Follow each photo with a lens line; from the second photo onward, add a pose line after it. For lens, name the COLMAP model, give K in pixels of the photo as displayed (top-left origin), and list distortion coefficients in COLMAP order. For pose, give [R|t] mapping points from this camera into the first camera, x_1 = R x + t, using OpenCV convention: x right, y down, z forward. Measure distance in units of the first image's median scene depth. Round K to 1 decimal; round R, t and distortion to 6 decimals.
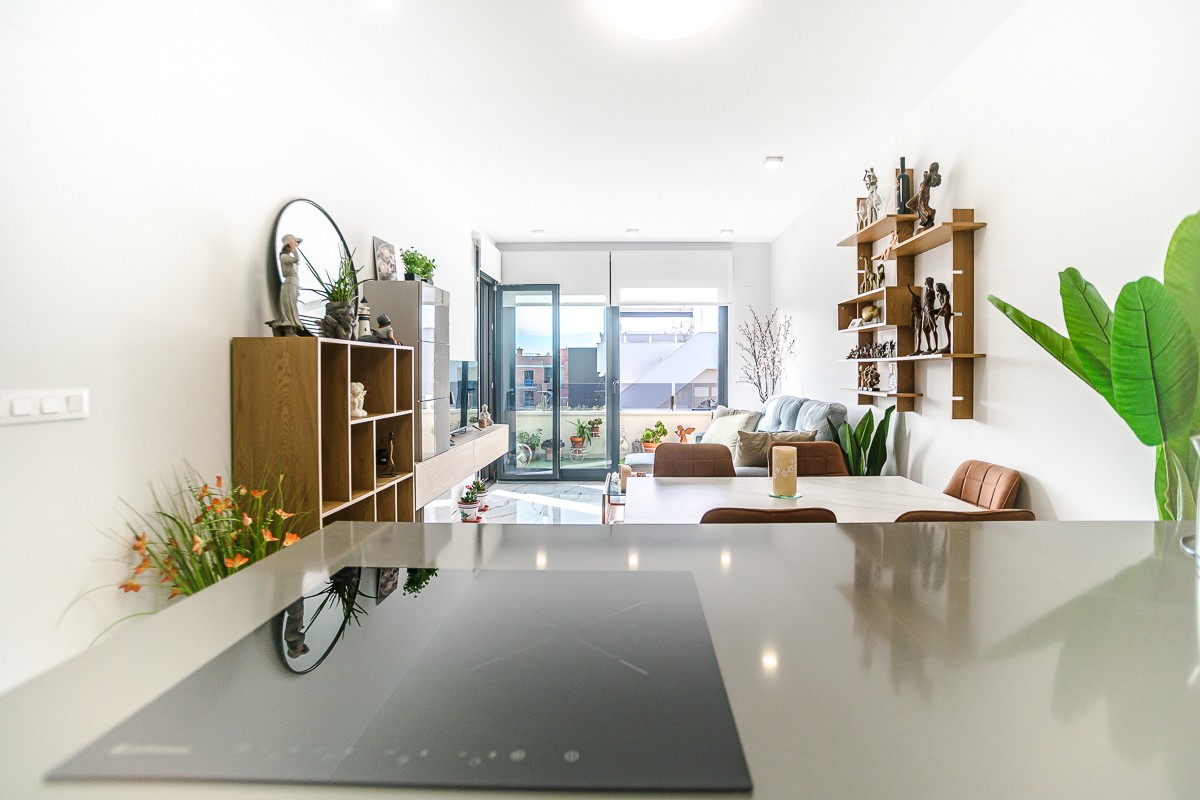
lens RADIAL K [[601.6, 0, 604.1], [0, 601.6, 382.9], [0, 0, 1]] dist [-0.047263, 0.000117]
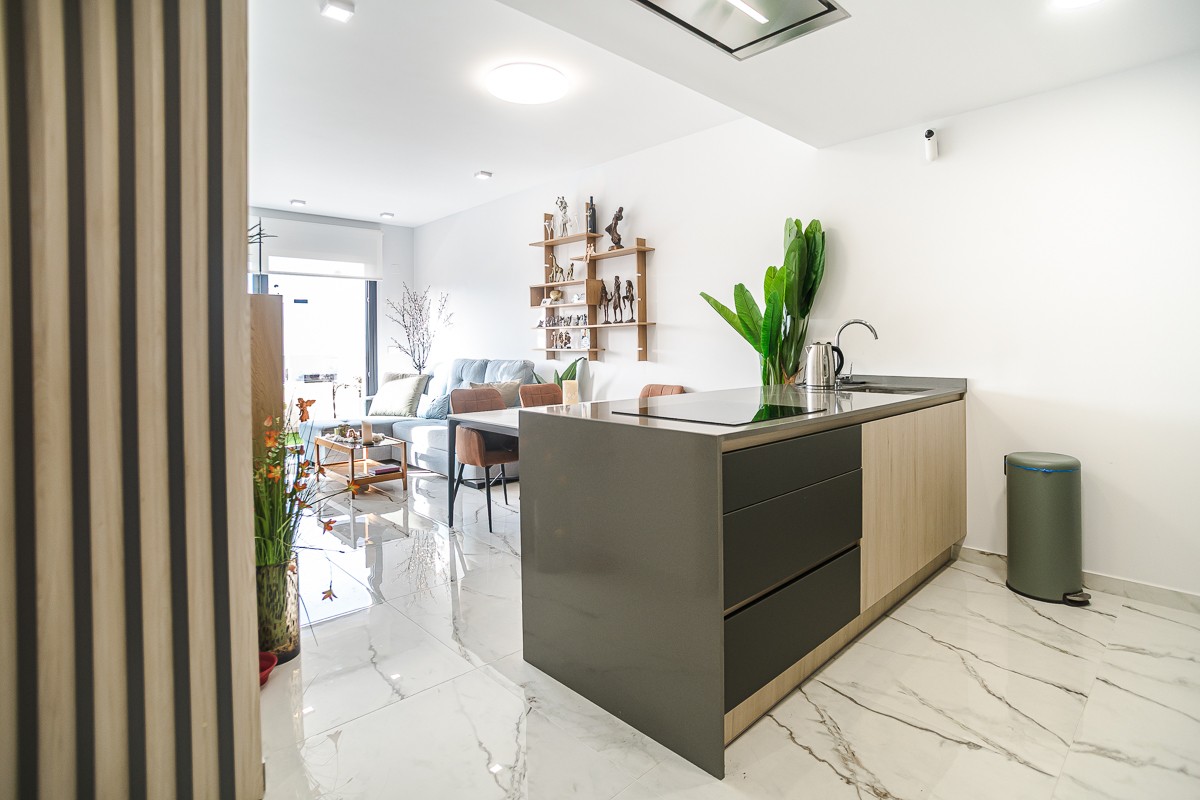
lens RADIAL K [[615.0, 0, 603.8], [0, 615.0, 344.8], [0, 0, 1]] dist [-0.068081, 0.037652]
pose [[0.696453, -0.014169, 0.717463, -0.623373], [0.031414, 0.999449, -0.010755, 0.025333], [-0.716915, 0.030029, 0.696514, -0.129164]]
